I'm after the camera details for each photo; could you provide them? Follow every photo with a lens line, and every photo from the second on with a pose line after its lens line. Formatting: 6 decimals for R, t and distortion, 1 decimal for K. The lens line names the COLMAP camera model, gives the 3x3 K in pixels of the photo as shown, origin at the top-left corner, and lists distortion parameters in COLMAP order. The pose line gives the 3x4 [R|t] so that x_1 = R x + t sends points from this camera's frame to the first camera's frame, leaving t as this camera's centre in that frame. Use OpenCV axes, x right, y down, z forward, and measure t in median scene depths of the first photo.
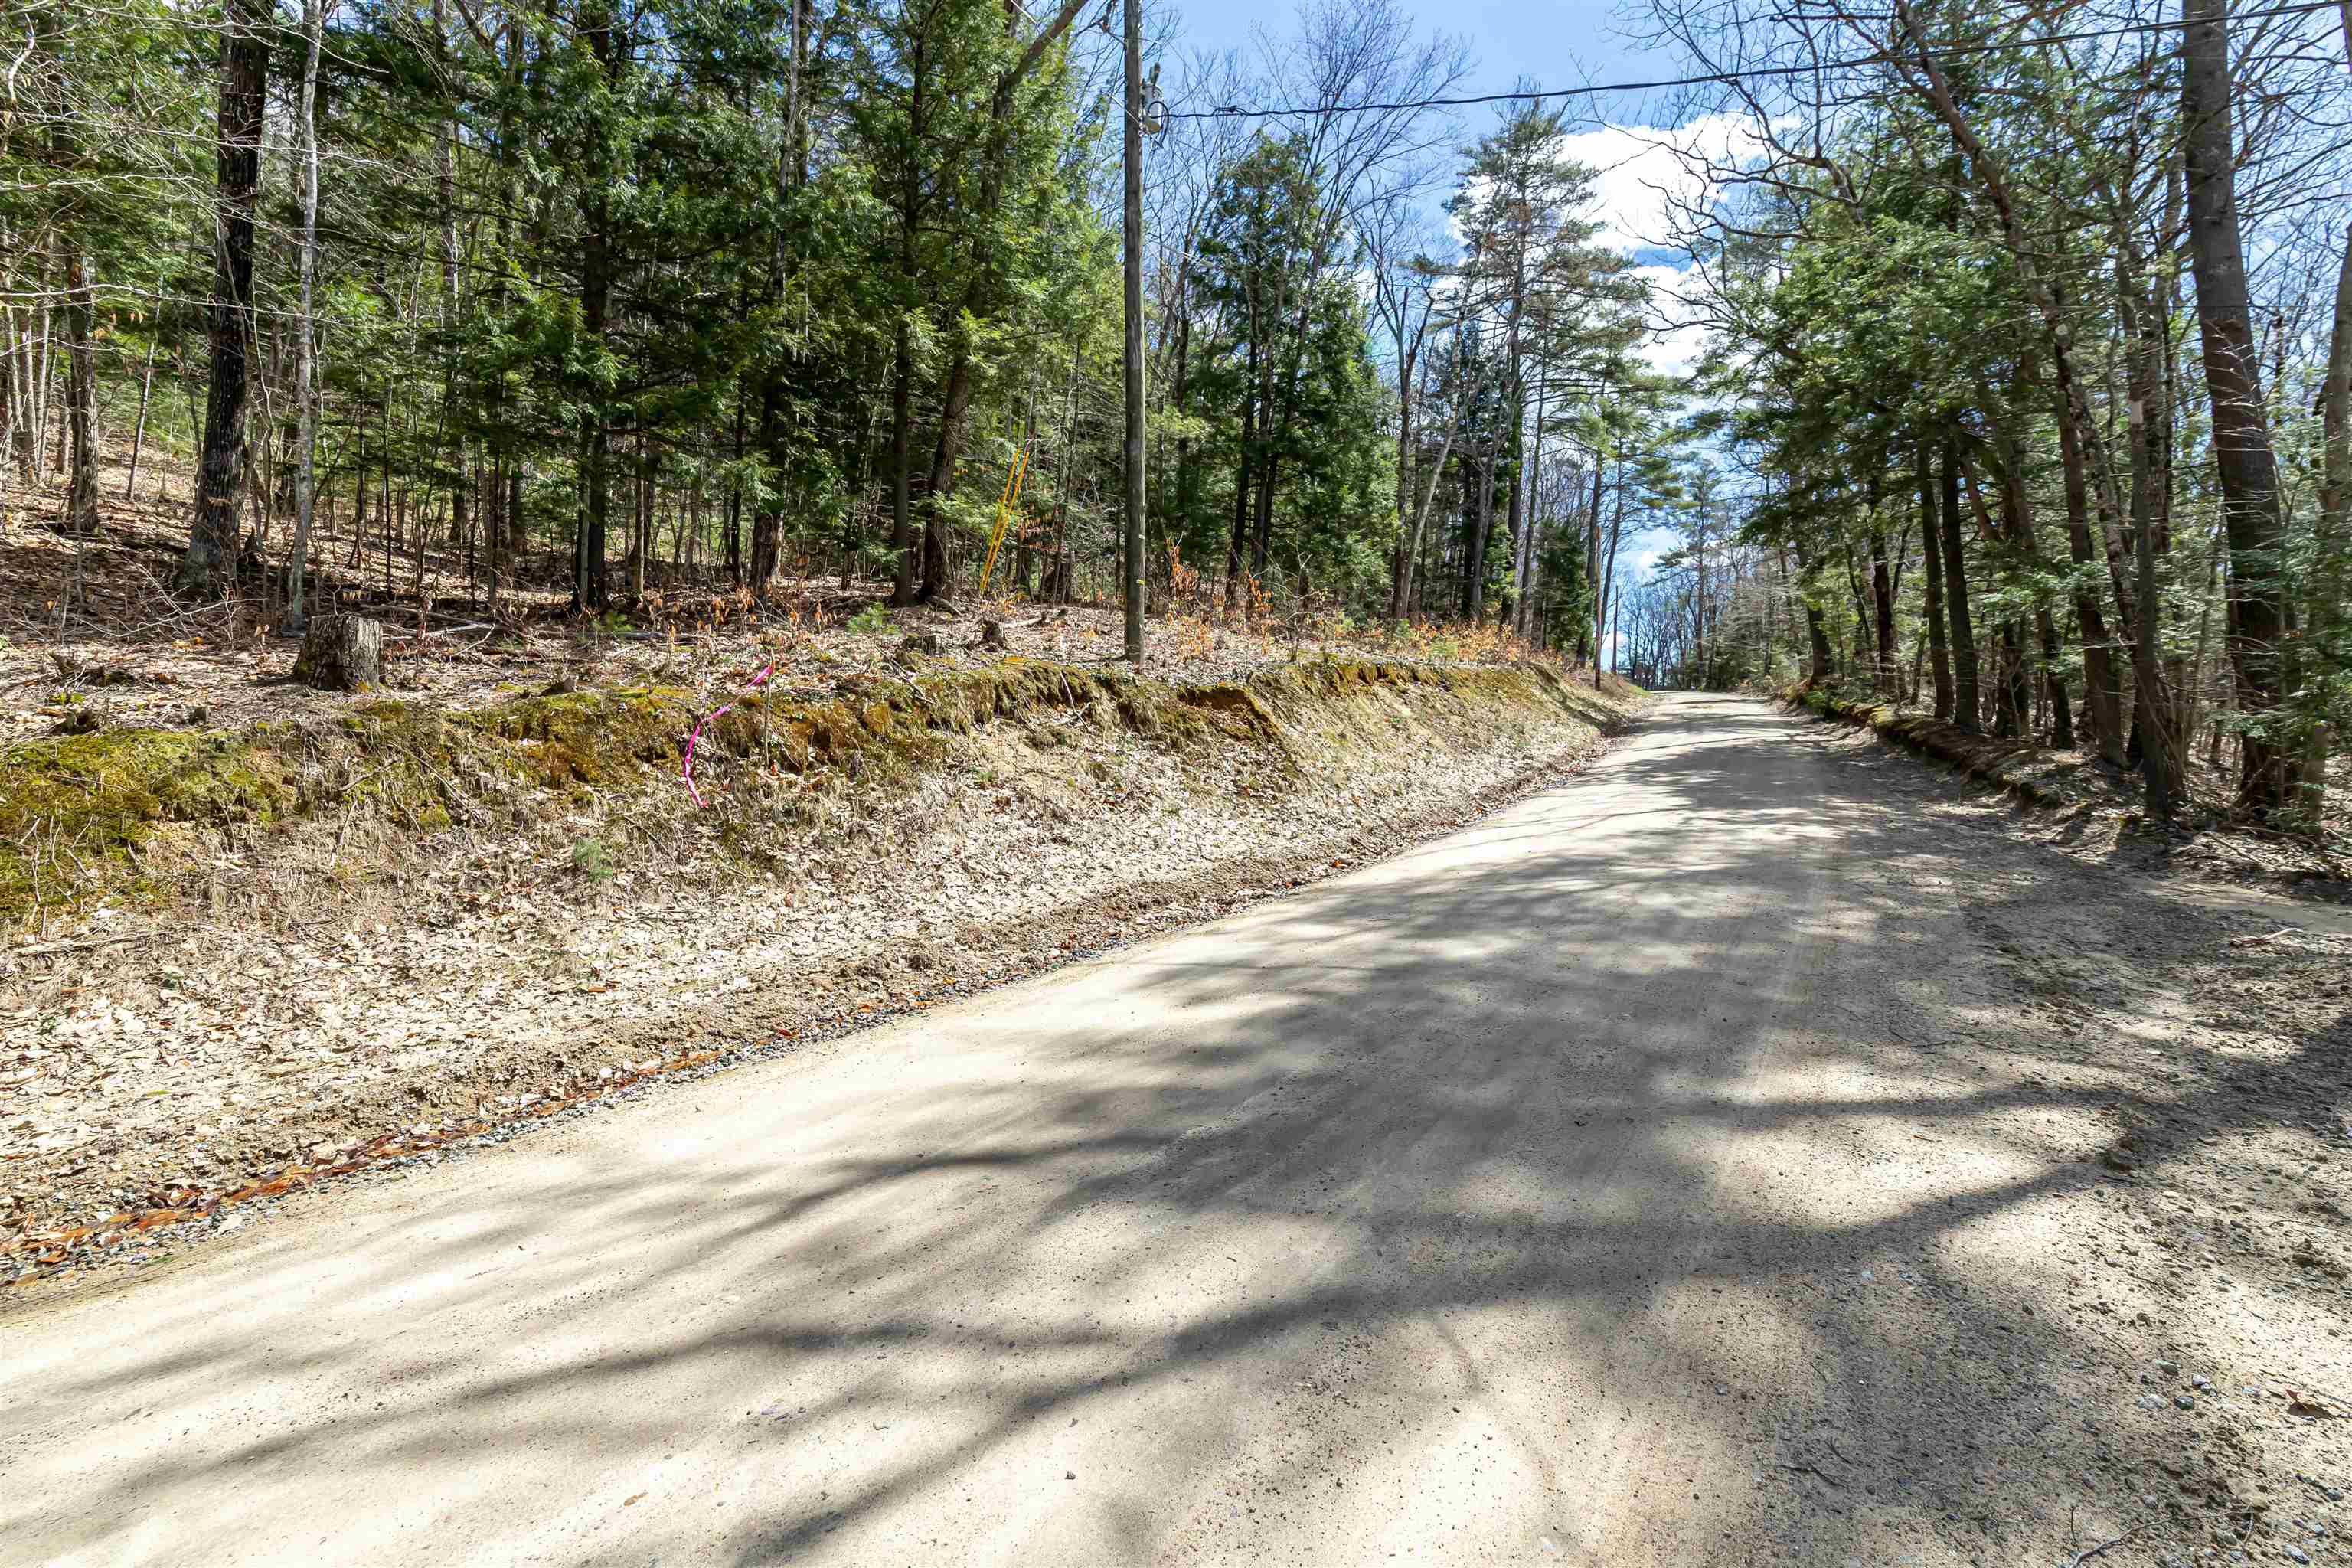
lens RADIAL K [[1015.0, 0, 1170.1], [0, 1015.0, 774.8], [0, 0, 1]] dist [0.002489, 0.000131]
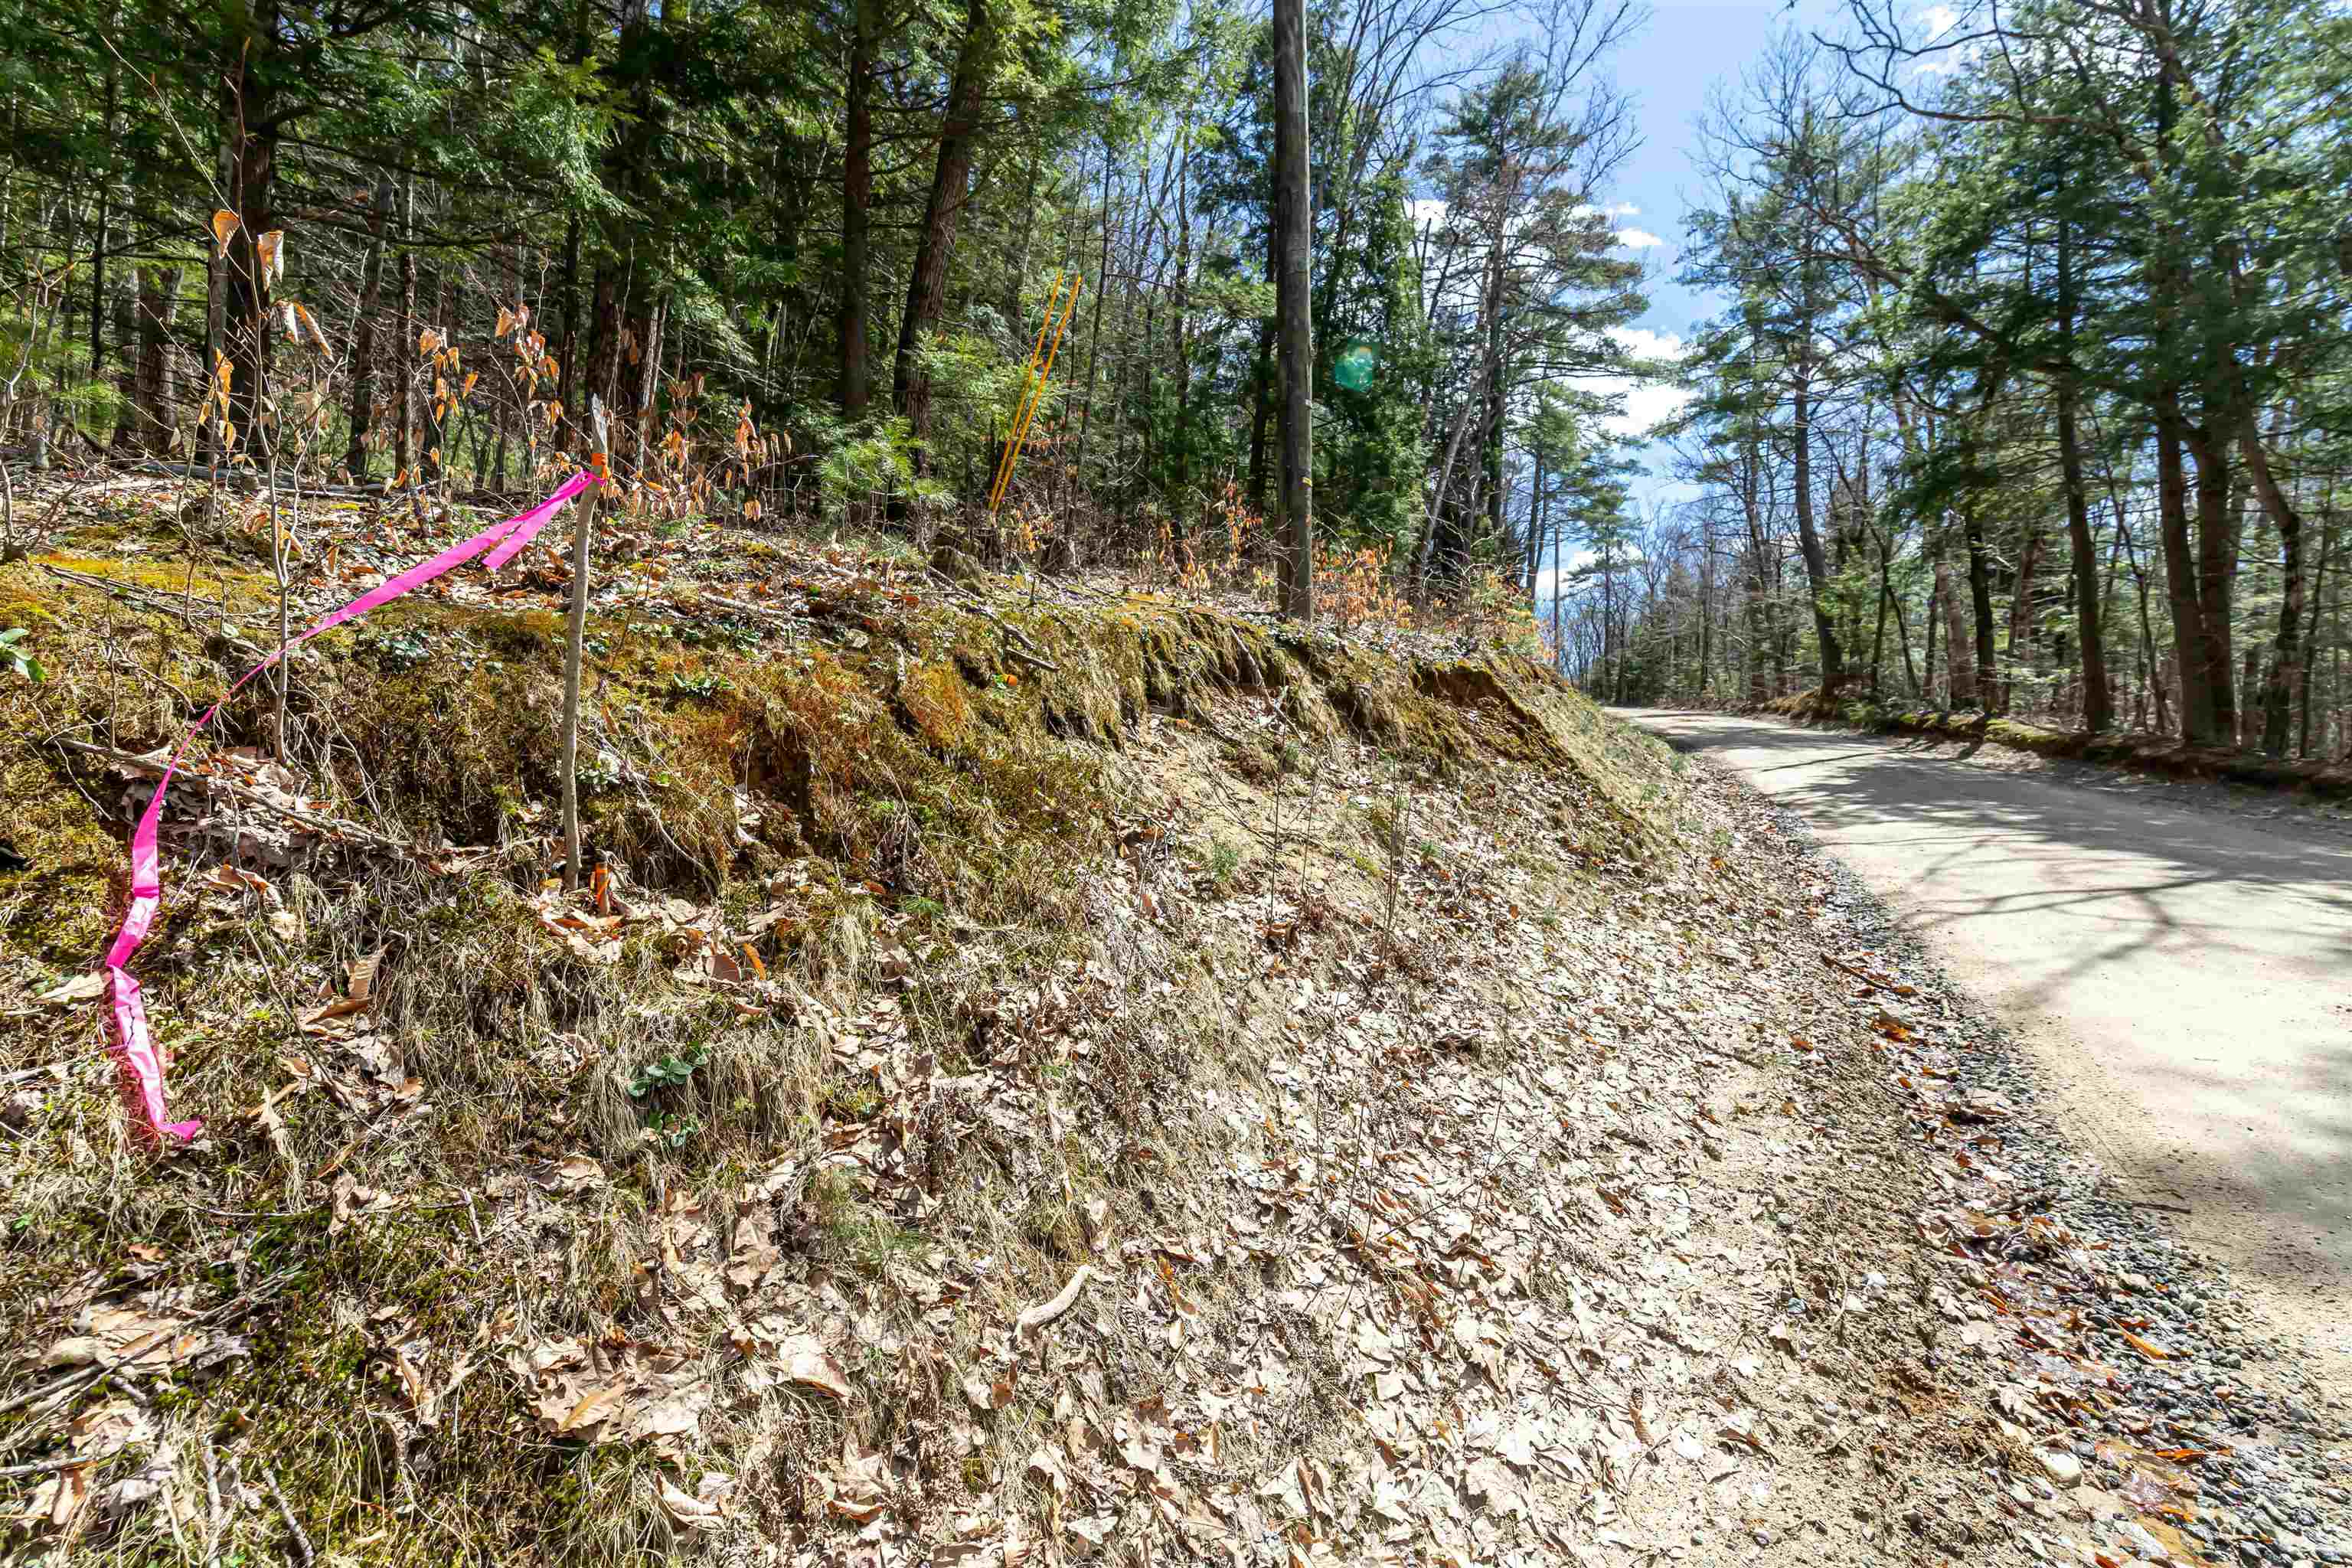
lens RADIAL K [[1015.0, 0, 1183.4], [0, 1015.0, 784.0], [0, 0, 1]] dist [0.002489, 0.000131]
pose [[0.992808, 0.002102, 0.119697, -0.237011], [-0.001920, 0.999997, -0.001636, -0.026876], [-0.119700, 0.001394, 0.992809, 0.626485]]
